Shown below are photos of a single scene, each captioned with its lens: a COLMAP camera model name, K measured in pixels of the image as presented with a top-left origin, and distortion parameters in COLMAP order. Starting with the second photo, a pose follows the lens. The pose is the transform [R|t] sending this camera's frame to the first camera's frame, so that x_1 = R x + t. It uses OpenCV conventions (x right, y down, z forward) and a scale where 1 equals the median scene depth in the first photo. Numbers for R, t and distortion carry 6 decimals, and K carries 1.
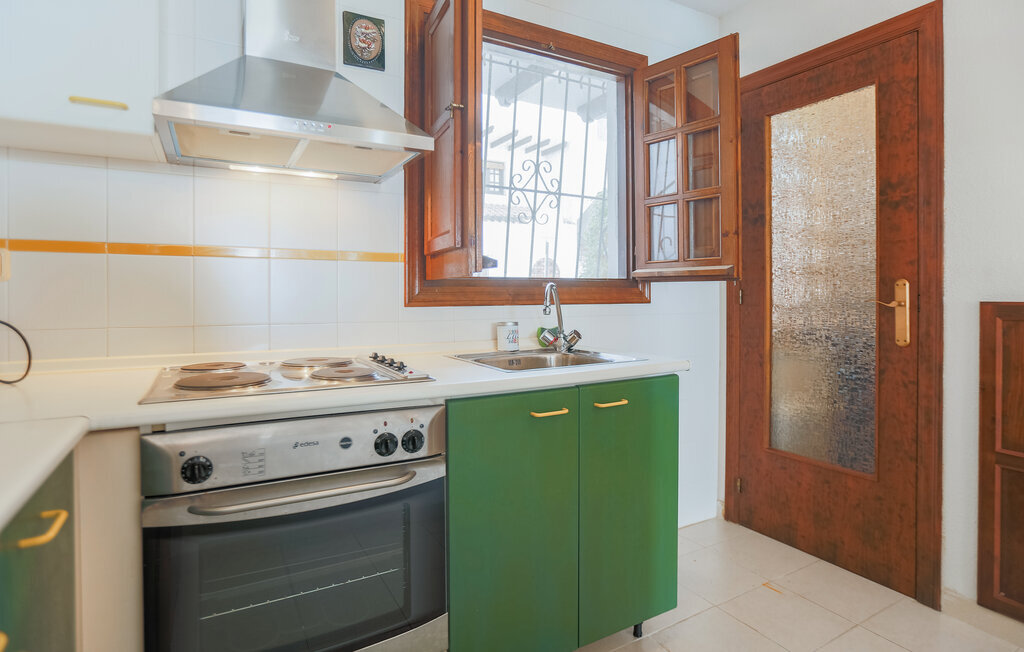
lens RADIAL K [[563.2, 0, 508.8], [0, 563.2, 323.0], [0, 0, 1]] dist [-0.024619, 0.003169]
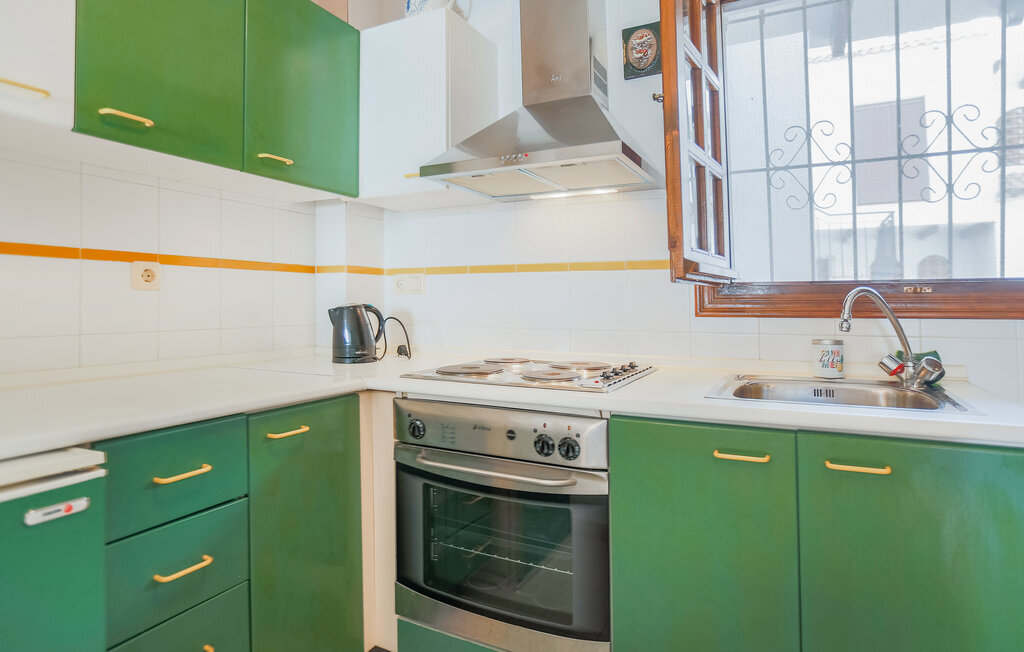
lens RADIAL K [[563.2, 0, 502.8], [0, 563.2, 319.1], [0, 0, 1]] dist [-0.024619, 0.003169]
pose [[0.542991, 0.024951, -0.839368, 0.473926], [-0.043217, 0.999064, 0.001741, -0.014185], [0.838625, 0.035329, 0.543562, 0.270009]]
